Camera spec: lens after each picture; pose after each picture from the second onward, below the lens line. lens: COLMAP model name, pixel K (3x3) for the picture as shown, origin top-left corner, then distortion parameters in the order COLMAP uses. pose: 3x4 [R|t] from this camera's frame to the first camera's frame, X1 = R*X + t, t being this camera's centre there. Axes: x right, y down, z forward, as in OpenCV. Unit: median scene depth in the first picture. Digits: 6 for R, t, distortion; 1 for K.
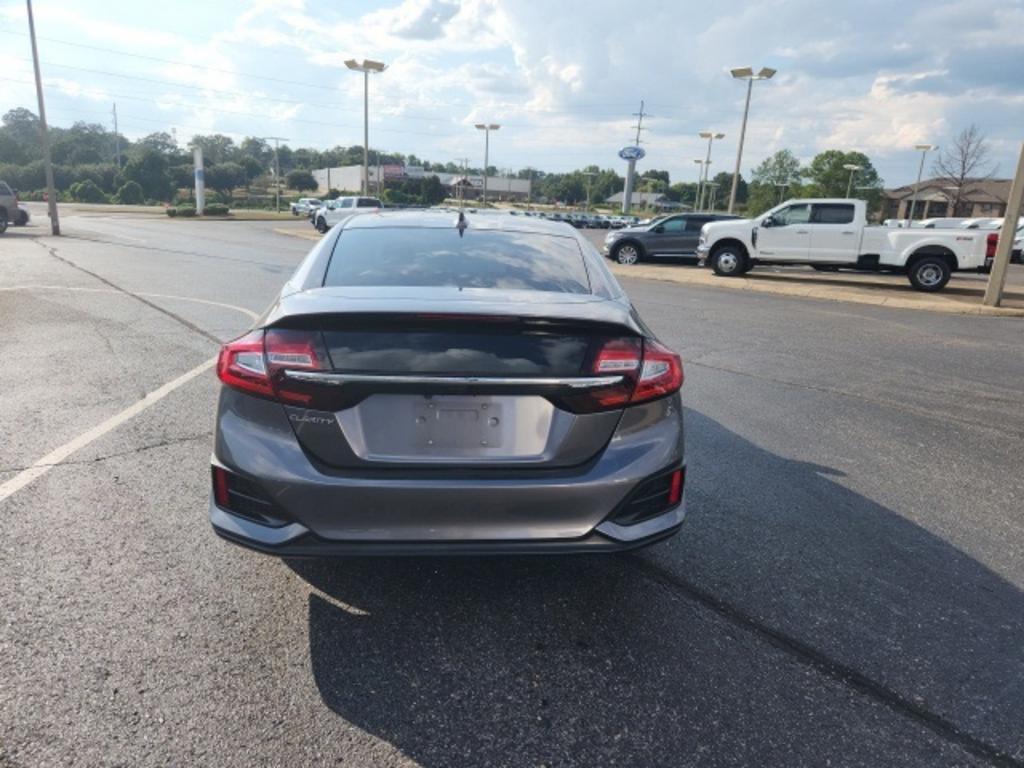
lens RADIAL K [[703.6, 0, 524.1], [0, 703.6, 386.9], [0, 0, 1]] dist [0.064339, -0.055754]
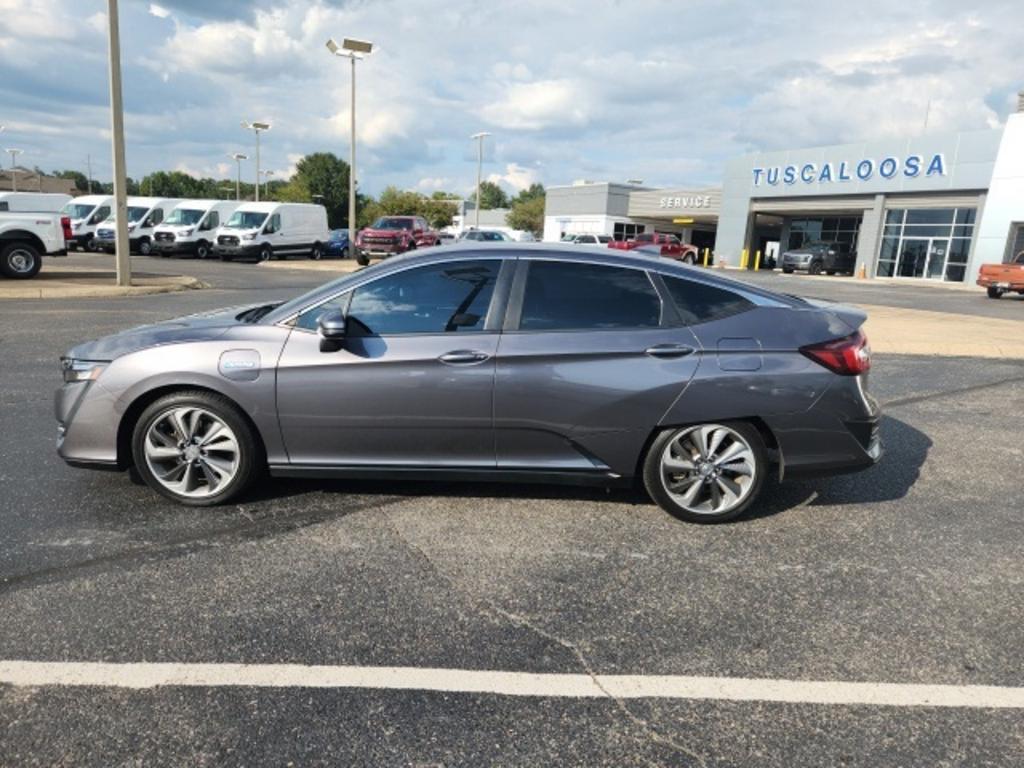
lens RADIAL K [[703.6, 0, 517.7], [0, 703.6, 389.3], [0, 0, 1]] dist [0.064339, -0.055754]
pose [[0.071839, -0.249312, 0.965755, -0.134047], [0.198805, 0.952407, 0.231078, -0.032192], [-0.977403, 0.175396, 0.117984, 0.105425]]
